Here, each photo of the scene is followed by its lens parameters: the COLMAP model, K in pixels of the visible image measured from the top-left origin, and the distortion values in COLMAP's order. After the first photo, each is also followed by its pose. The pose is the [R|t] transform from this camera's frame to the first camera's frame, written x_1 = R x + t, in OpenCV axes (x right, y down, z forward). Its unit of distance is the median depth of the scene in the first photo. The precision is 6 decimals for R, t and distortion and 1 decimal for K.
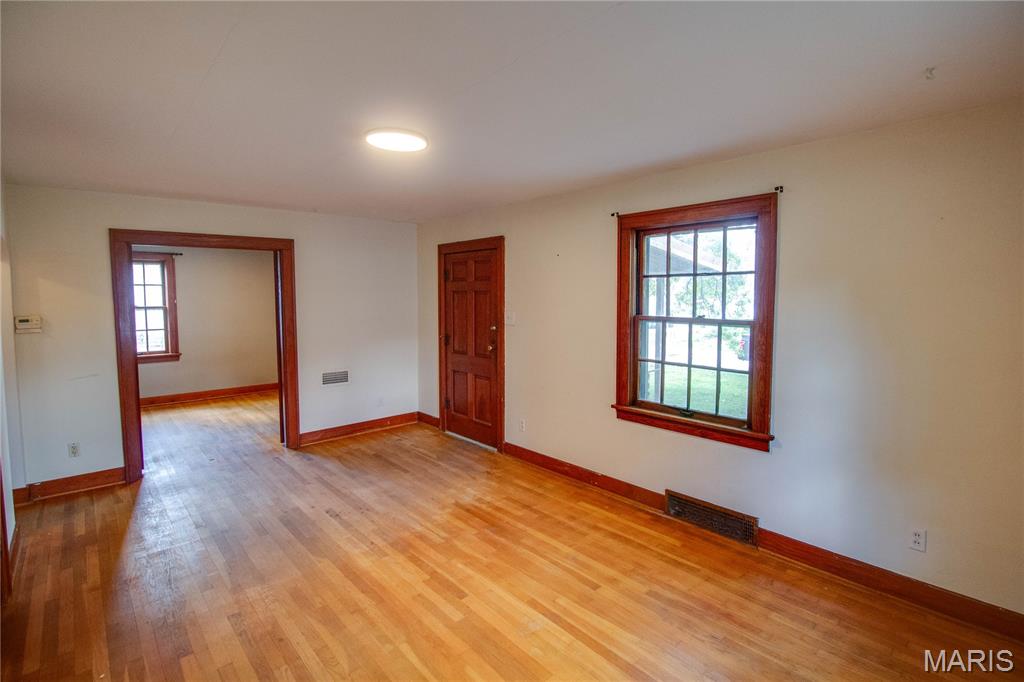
lens RADIAL K [[486.1, 0, 539.5], [0, 486.1, 324.8], [0, 0, 1]] dist [0.000126, -0.014409]
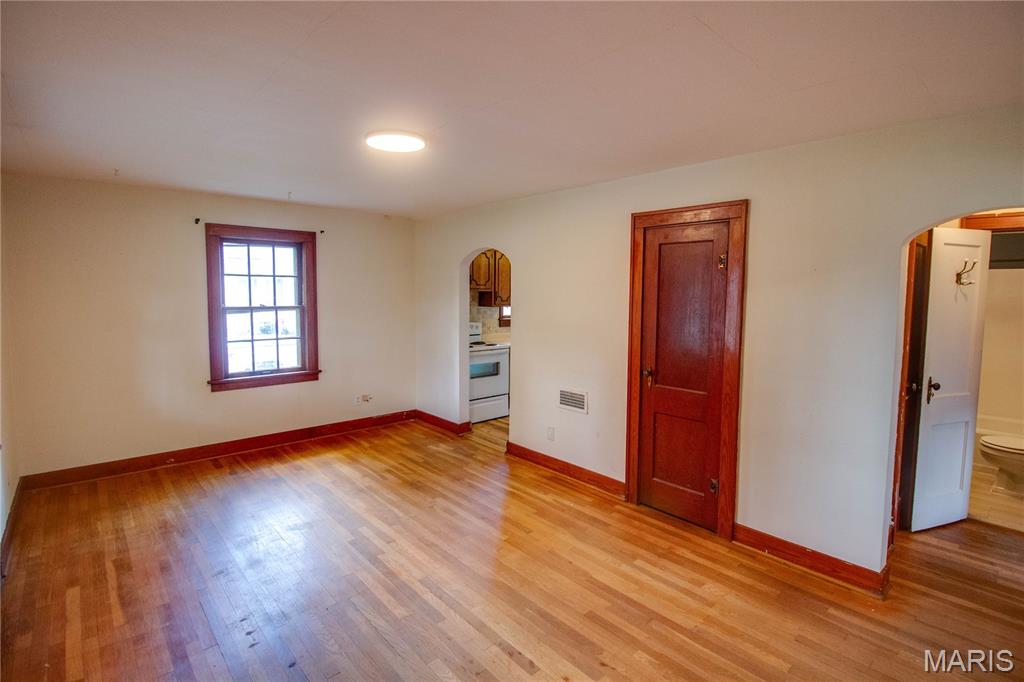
lens RADIAL K [[481.2, 0, 522.6], [0, 481.2, 326.5], [0, 0, 1]] dist [-0.000148, -0.014519]
pose [[-0.999569, -0.010014, 0.027592, -0.450516], [-0.006220, 0.990919, 0.134319, -0.094924], [-0.028687, 0.134090, -0.990554, 1.558484]]
